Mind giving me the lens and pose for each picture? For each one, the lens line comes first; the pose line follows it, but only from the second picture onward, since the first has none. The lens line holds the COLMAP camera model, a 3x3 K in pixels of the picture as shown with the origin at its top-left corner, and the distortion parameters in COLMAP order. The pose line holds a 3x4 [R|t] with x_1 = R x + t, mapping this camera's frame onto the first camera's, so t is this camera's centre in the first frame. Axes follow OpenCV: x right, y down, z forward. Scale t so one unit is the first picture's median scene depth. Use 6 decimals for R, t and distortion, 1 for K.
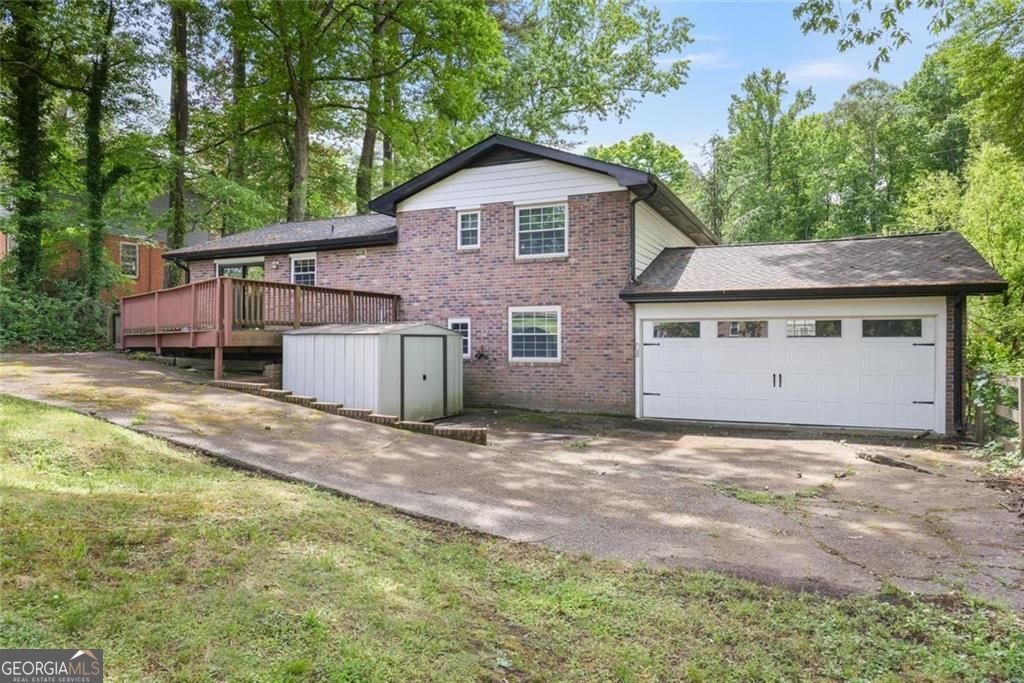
lens RADIAL K [[676.3, 0, 512.0], [0, 676.3, 341.5], [0, 0, 1]] dist [0.004140, 0.001052]
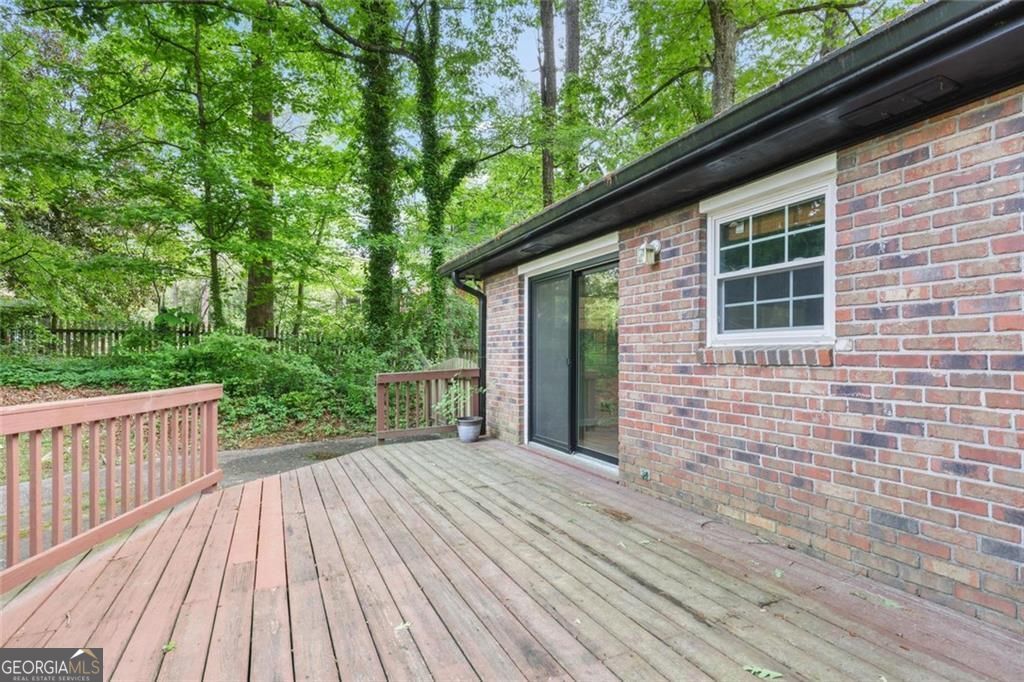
lens RADIAL K [[500.4, 0, 512.0], [0, 500.4, 341.0], [0, 0, 1]] dist [0.000683, -0.000374]
pose [[0.770854, -0.014078, -0.636856, -0.310724], [-0.000046, 0.999755, -0.022155, -0.085423], [0.637012, 0.017107, 0.770664, 0.953440]]
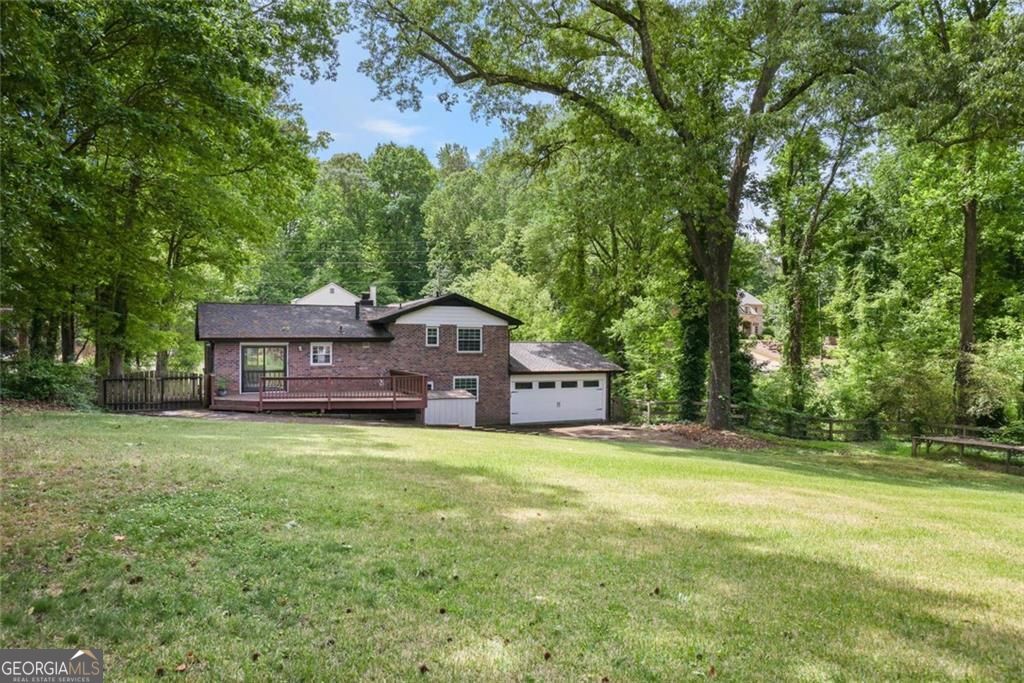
lens RADIAL K [[684.8, 0, 512.0], [0, 684.8, 341.5], [0, 0, 1]] dist [0.002268, -0.000984]
pose [[0.636390, 0.001135, 0.771367, -1.491308], [-0.006921, 0.999967, 0.004238, -0.165965], [-0.771337, -0.008035, 0.636377, -0.452988]]
